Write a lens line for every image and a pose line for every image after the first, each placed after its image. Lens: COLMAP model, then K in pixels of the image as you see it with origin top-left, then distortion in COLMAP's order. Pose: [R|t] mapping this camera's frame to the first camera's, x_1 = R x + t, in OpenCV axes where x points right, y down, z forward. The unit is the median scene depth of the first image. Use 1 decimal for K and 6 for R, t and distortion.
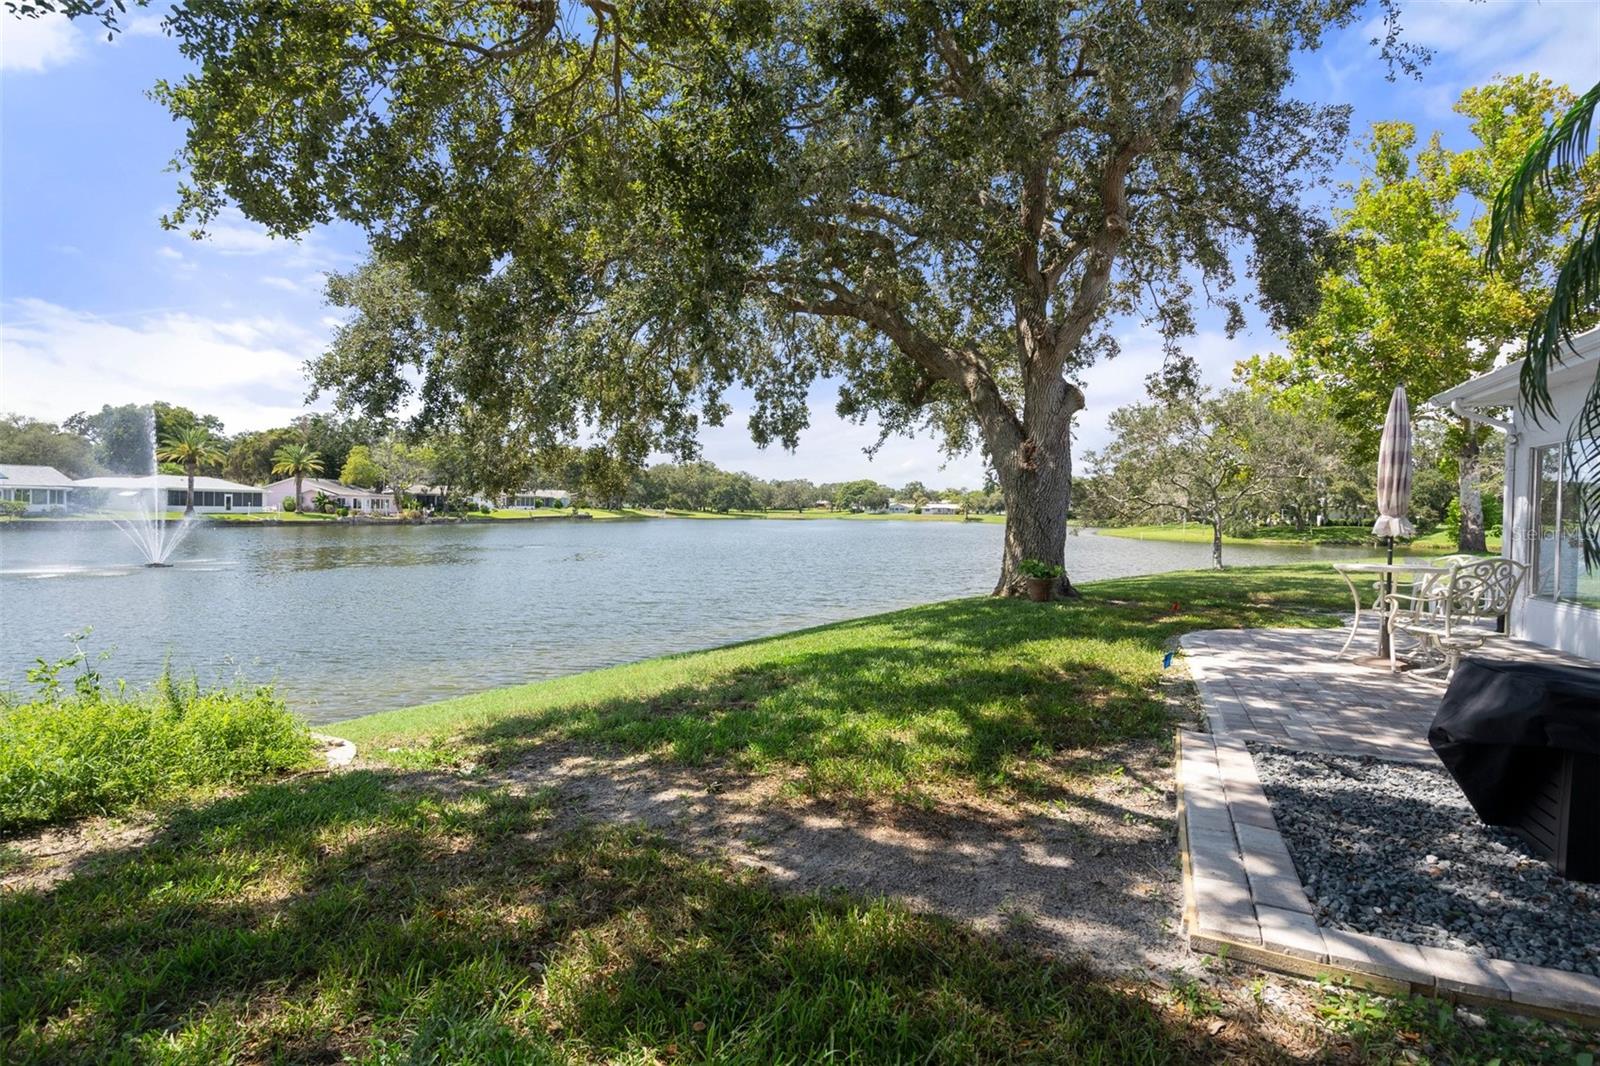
lens RADIAL K [[787.1, 0, 830.1], [0, 787.1, 526.4], [0, 0, 1]] dist [0.028598, 0.000344]
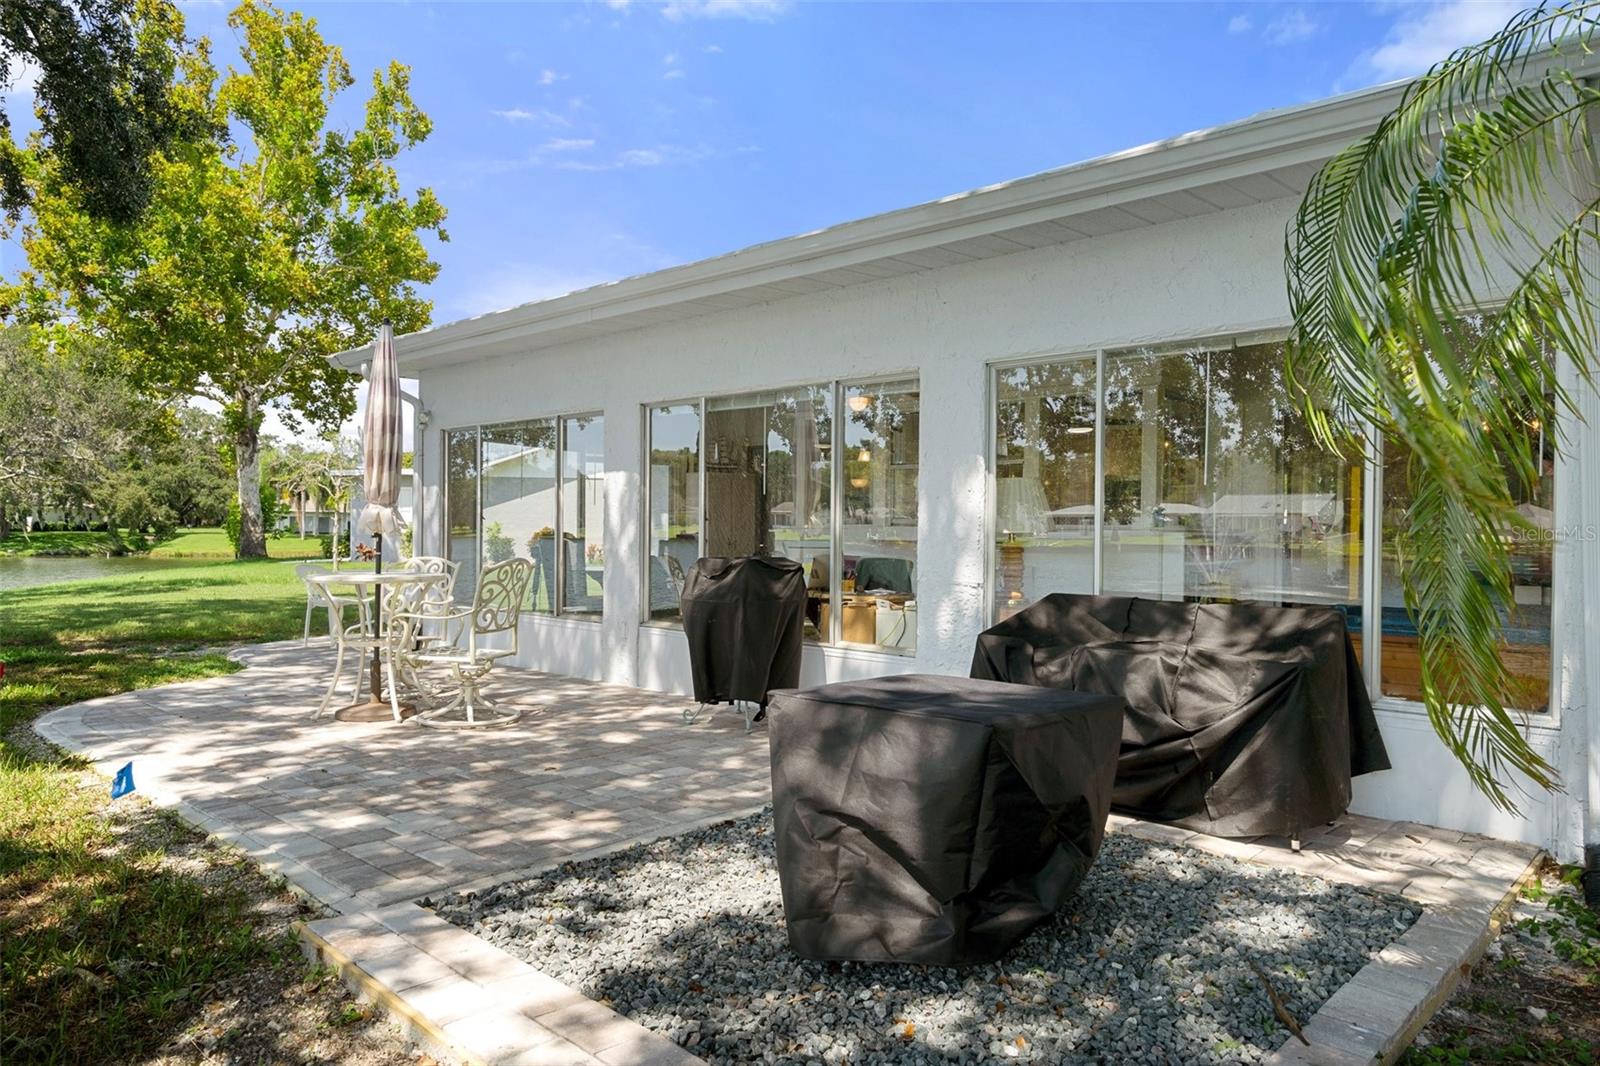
lens RADIAL K [[1003.5, 0, 800.0], [0, 1003.5, 533.0], [0, 0, 1]] dist [-0.019449, 0.000420]
pose [[0.326261, -0.013493, 0.945184, -0.007723], [0.013259, 0.999865, 0.009697, 0.003024], [-0.945187, 0.009368, 0.326395, 0.124717]]
